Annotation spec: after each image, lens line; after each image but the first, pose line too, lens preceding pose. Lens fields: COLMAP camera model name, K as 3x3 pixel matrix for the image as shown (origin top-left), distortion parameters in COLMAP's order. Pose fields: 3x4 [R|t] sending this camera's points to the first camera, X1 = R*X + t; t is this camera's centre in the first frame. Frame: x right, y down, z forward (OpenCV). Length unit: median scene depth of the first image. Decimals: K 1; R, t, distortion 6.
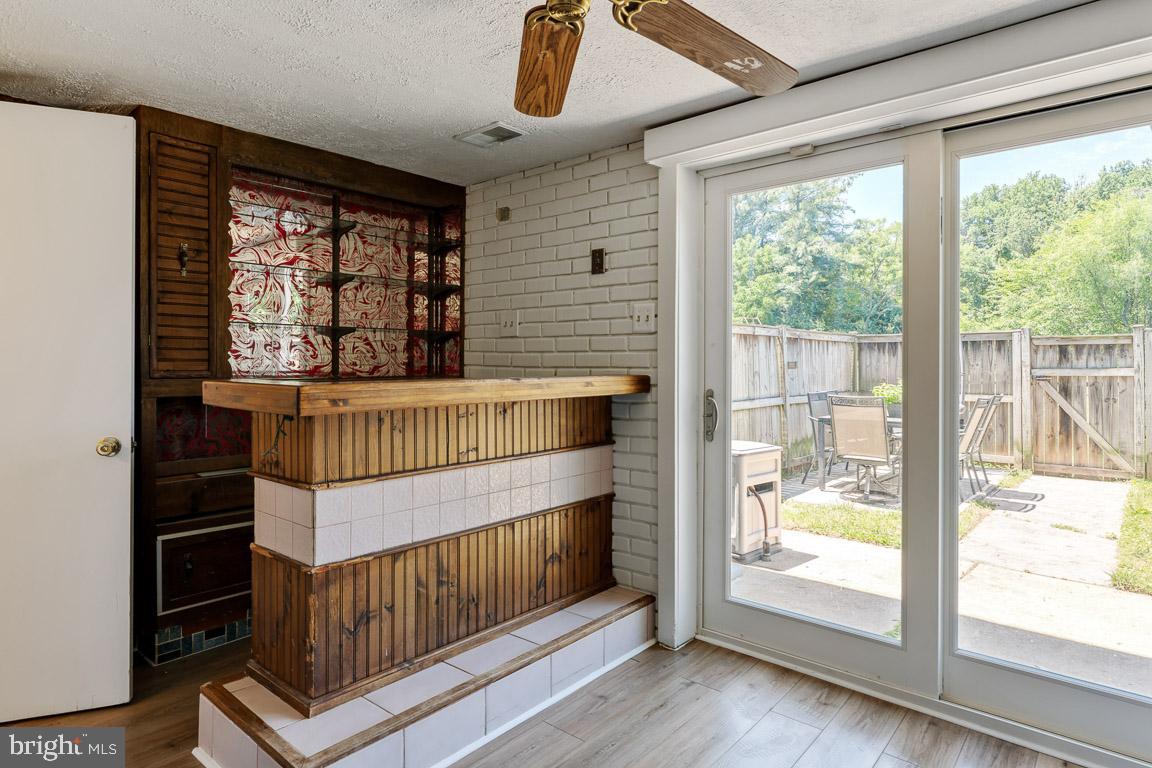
lens RADIAL K [[654.7, 0, 576.0], [0, 654.7, 384.0], [0, 0, 1]] dist [0.014999, -0.000136]
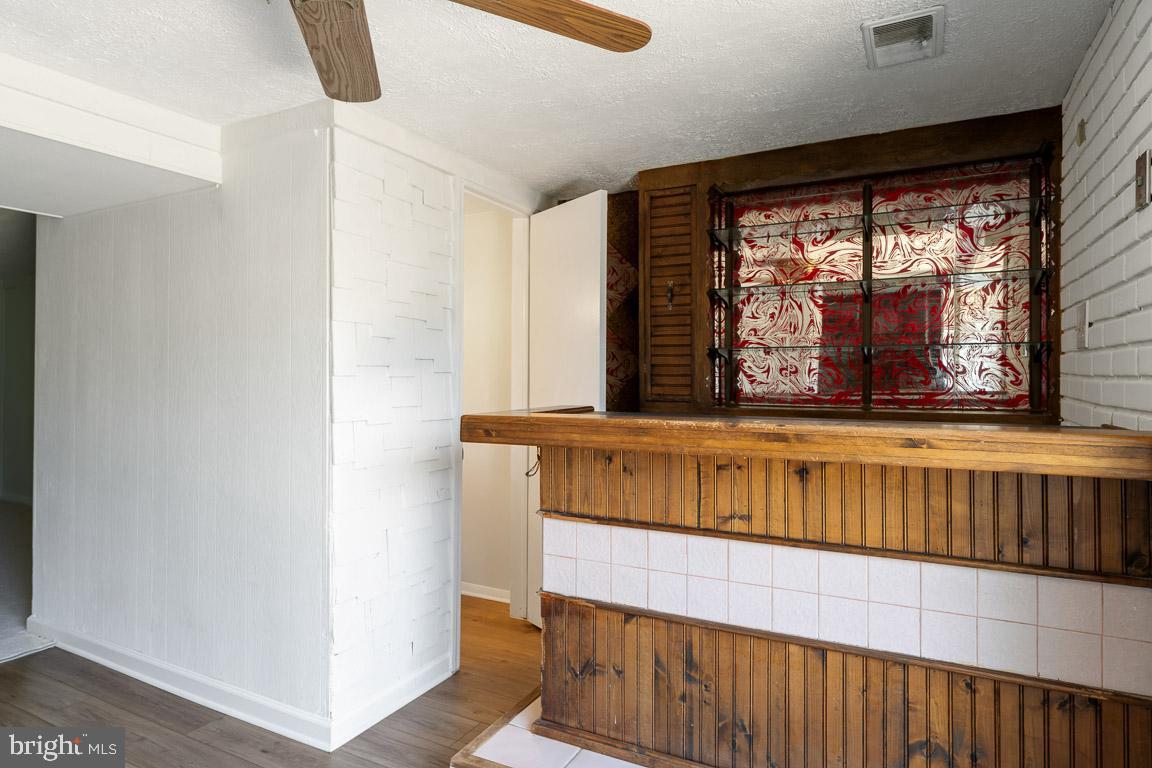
lens RADIAL K [[653.9, 0, 576.0], [0, 653.9, 384.0], [0, 0, 1]] dist [-0.021951, -0.000181]
pose [[0.218309, 0.009792, -0.975831, 0.426751], [-0.035793, 0.999357, 0.002021, -0.033661], [0.975223, 0.034486, 0.218519, 0.577412]]
